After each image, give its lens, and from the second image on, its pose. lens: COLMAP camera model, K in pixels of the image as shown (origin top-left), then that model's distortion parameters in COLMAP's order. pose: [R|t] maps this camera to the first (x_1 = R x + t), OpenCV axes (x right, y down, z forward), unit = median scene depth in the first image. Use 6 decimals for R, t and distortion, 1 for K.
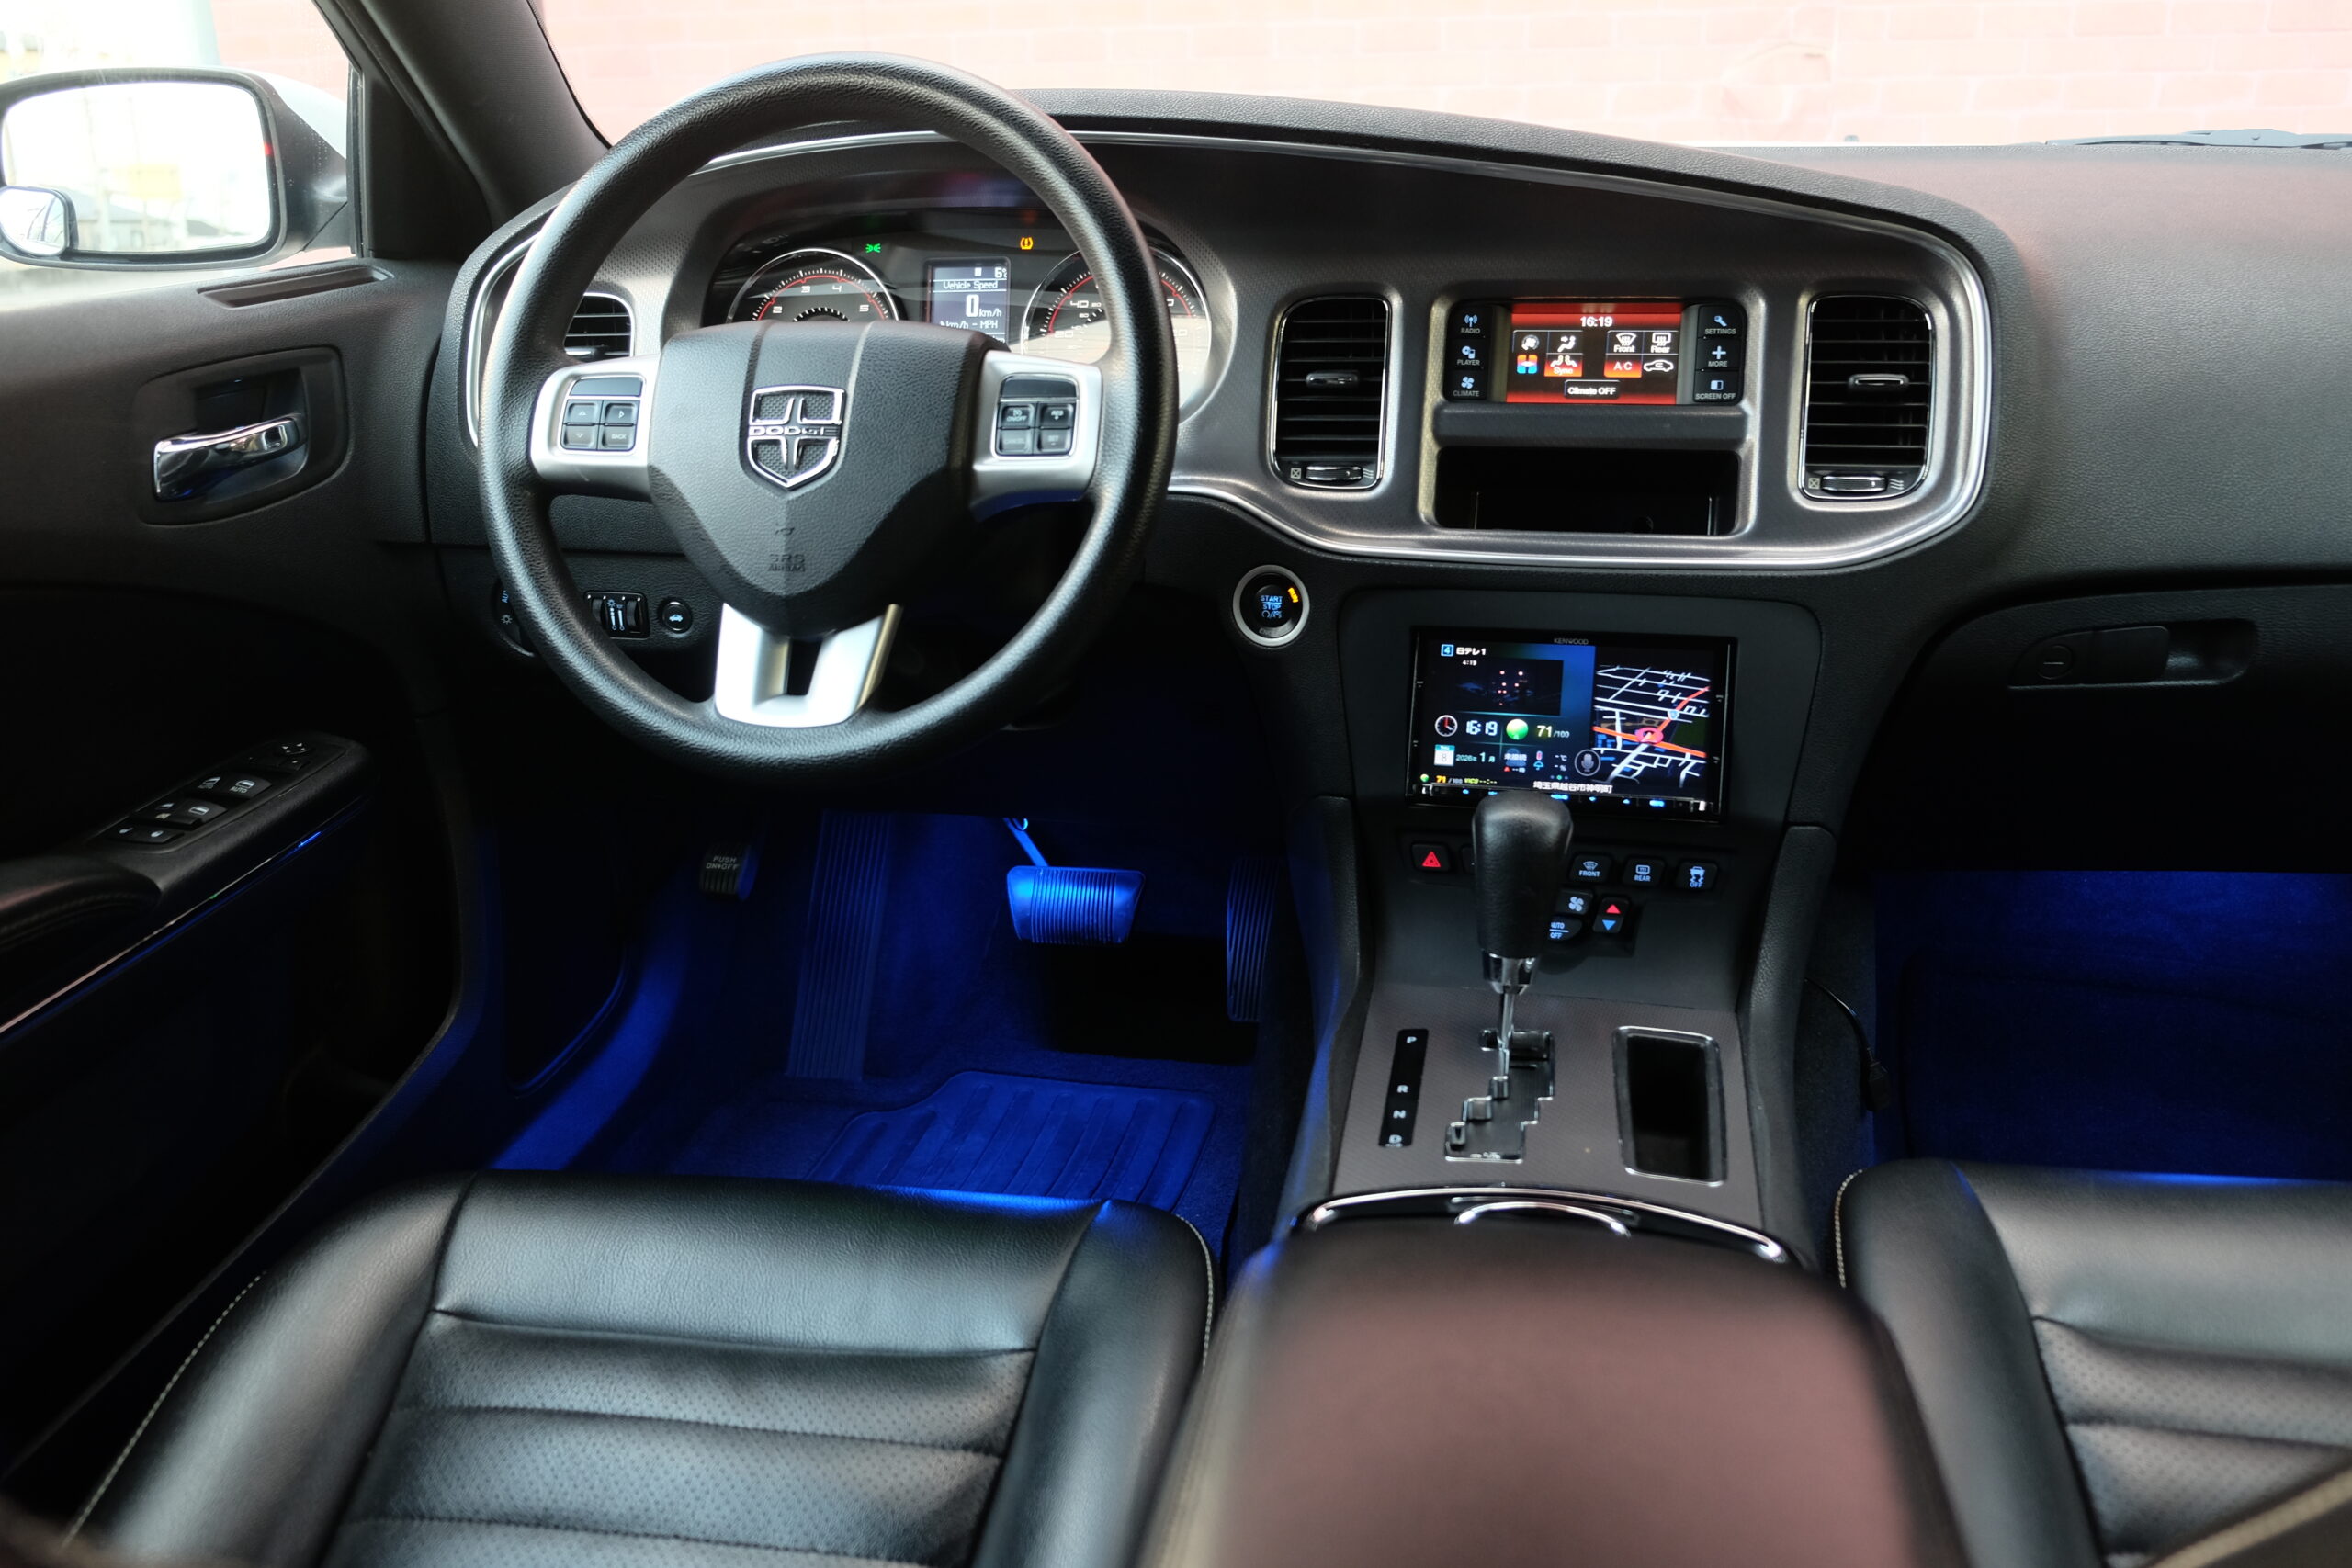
lens RADIAL K [[1823.6, 0, 1183.9], [0, 1823.6, 784.3], [0, 0, 1]] dist [-0.049350, 0.040023]
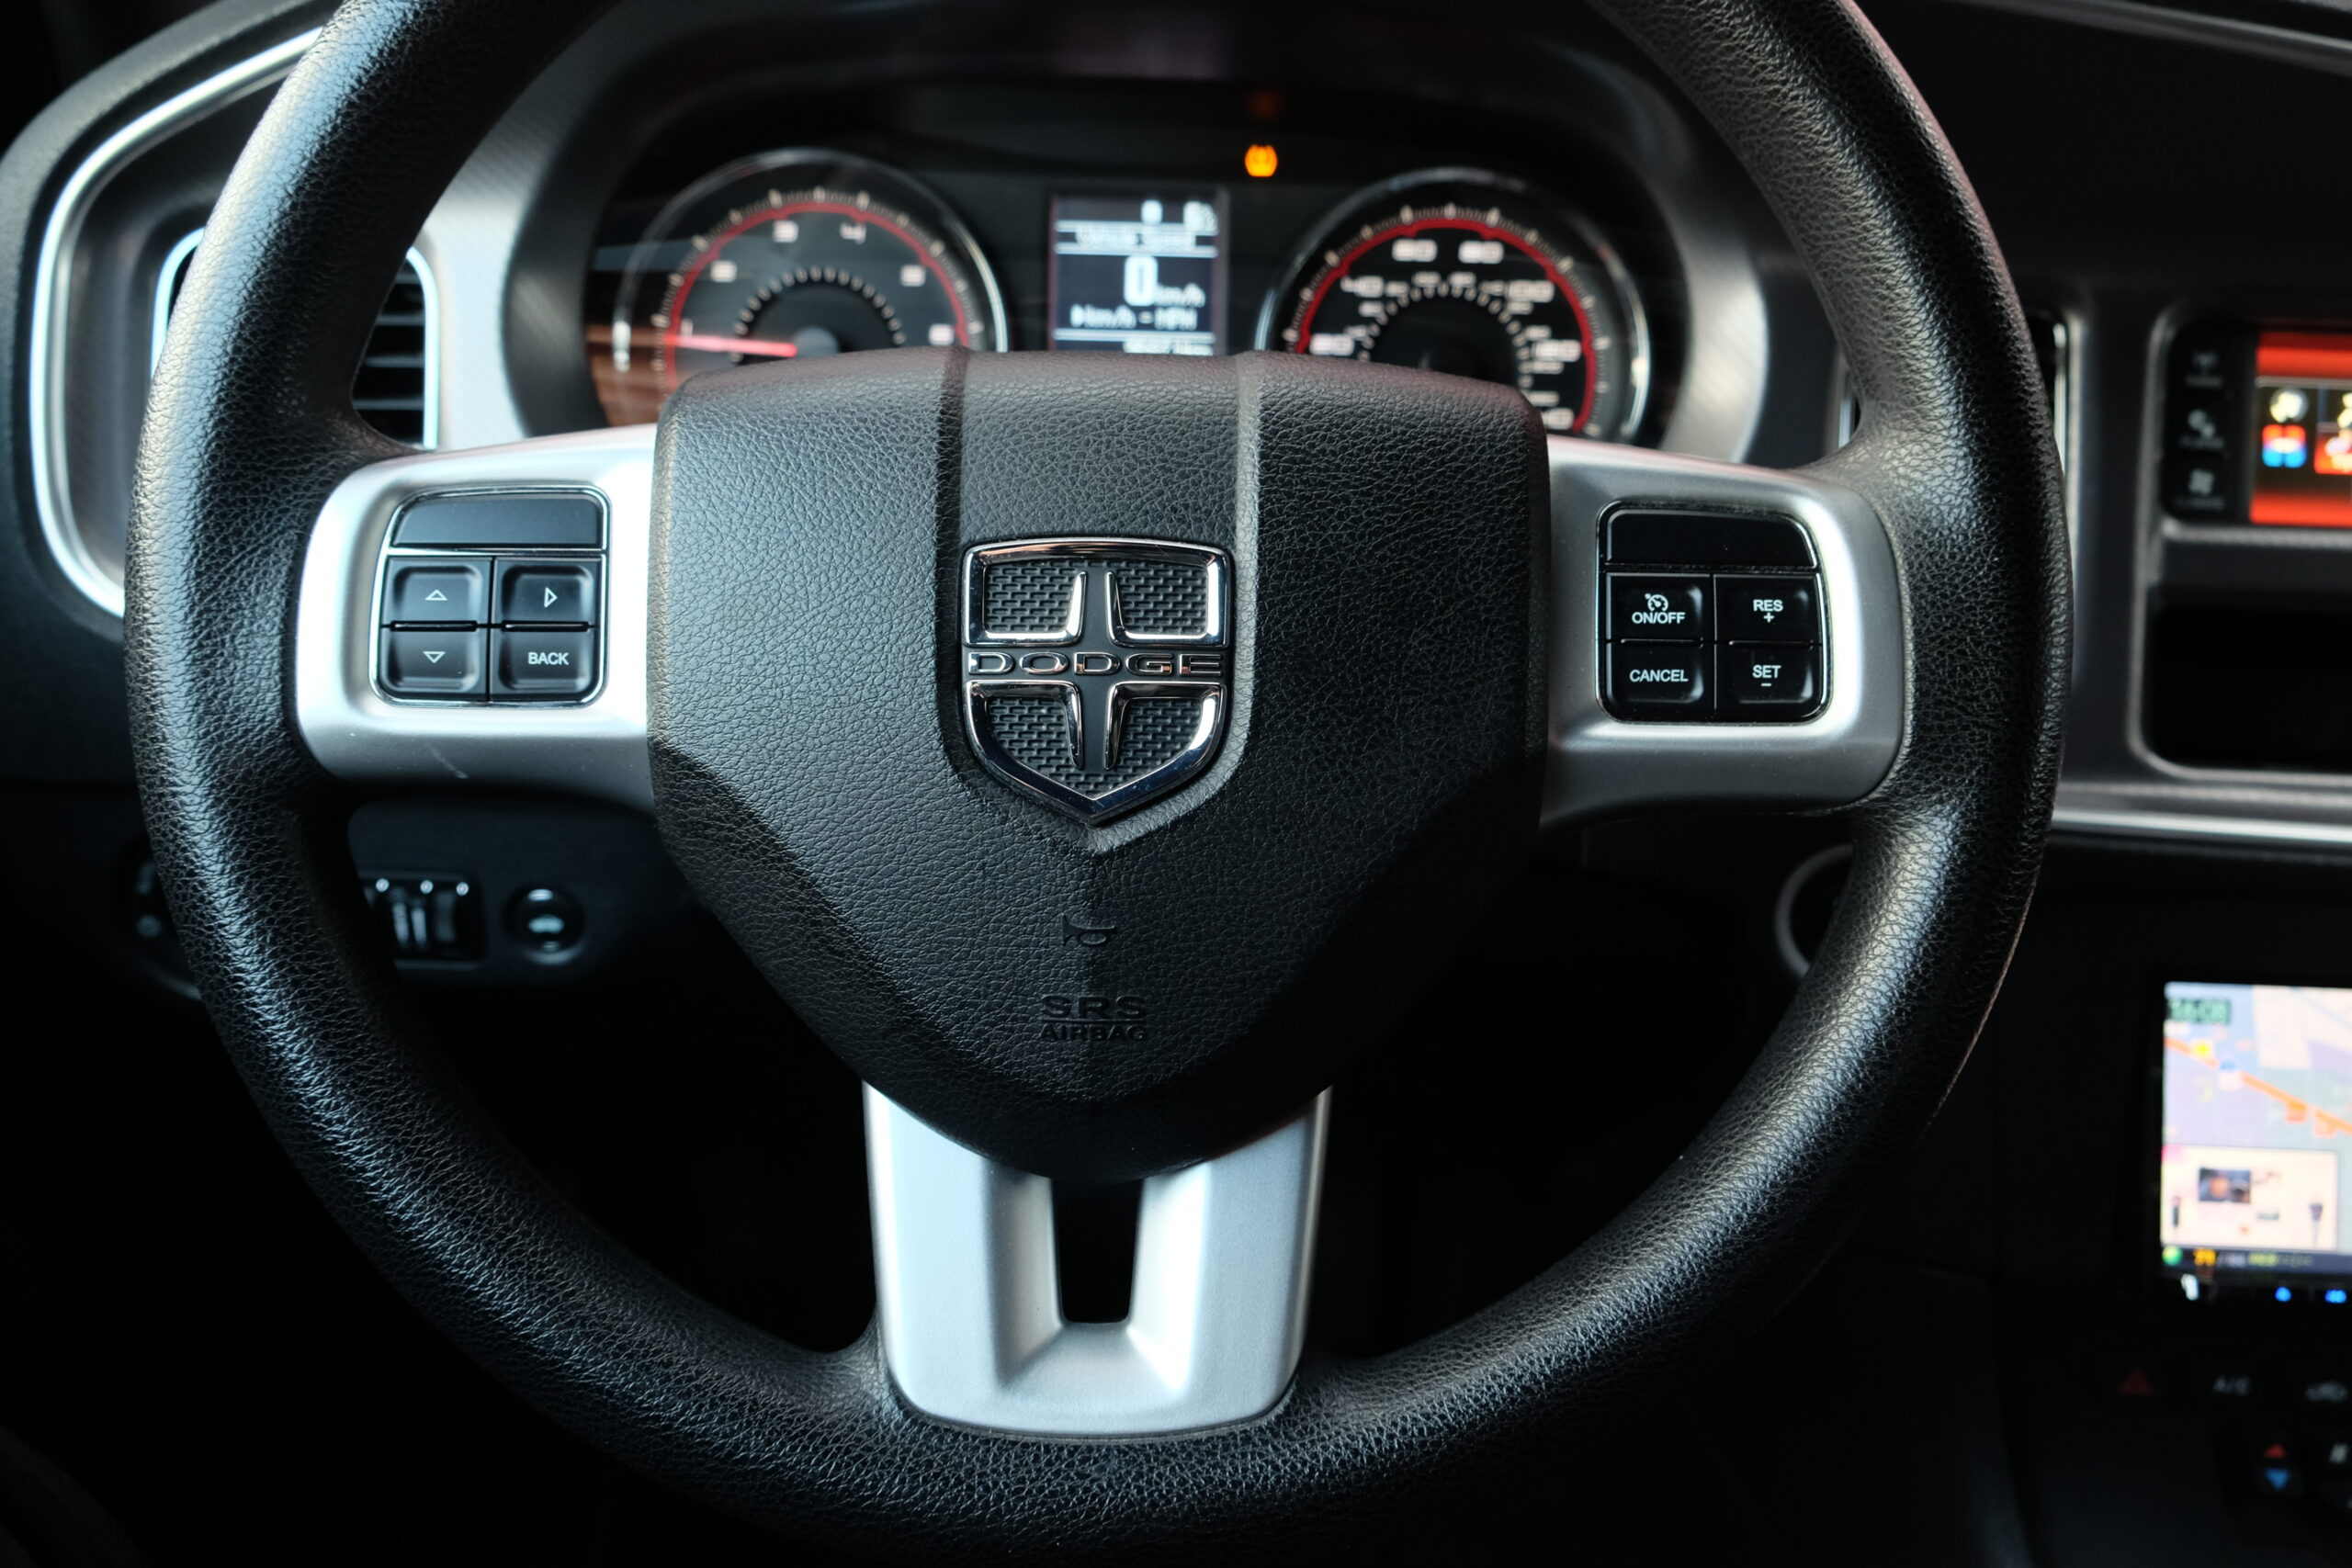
lens RADIAL K [[1823.6, 0, 1183.9], [0, 1823.6, 772.8], [0, 0, 1]] dist [-0.049350, 0.040023]
pose [[0.972685, -0.031141, 0.230029, -0.261232], [0.020540, 0.998620, 0.048334, -0.175007], [-0.231217, -0.042289, 0.971983, 0.580675]]
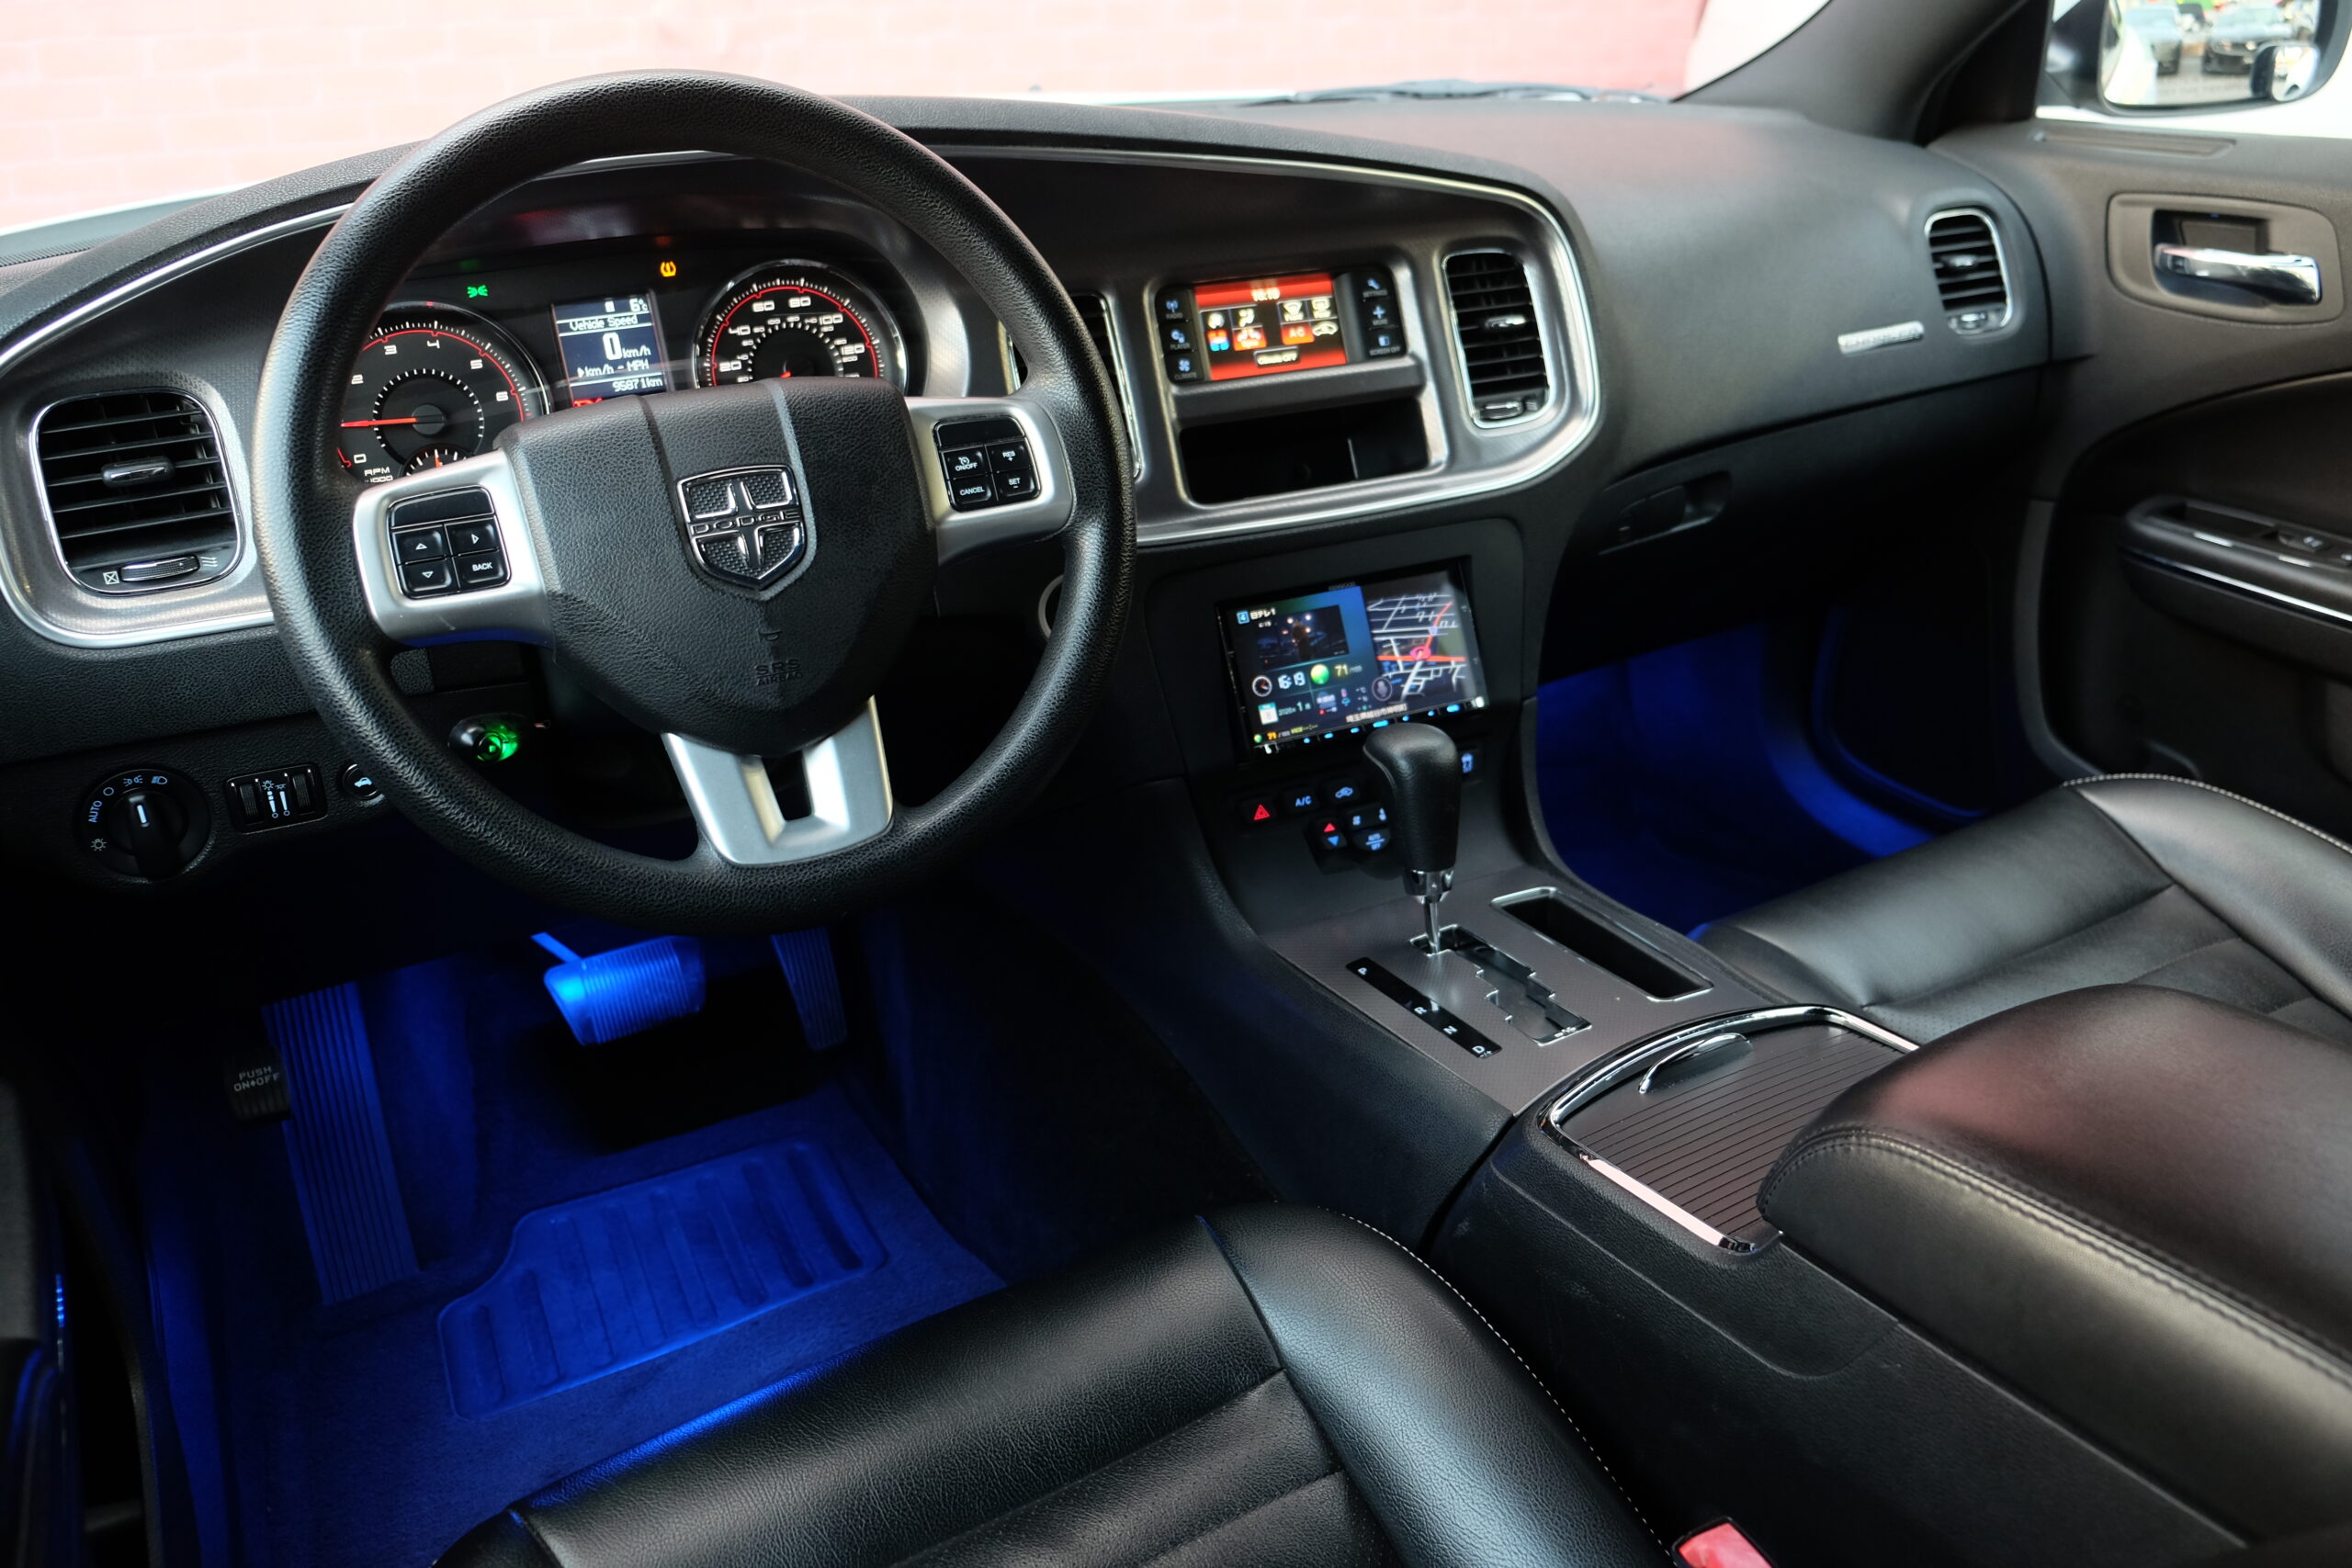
lens RADIAL K [[1823.6, 0, 1171.9], [0, 1823.6, 772.9], [0, 0, 1]] dist [-0.049350, 0.040023]
pose [[0.763786, -0.255731, 0.592649, -0.553554], [0.231825, 0.965588, 0.117887, -0.123788], [-0.602402, 0.047351, 0.796787, 0.184502]]
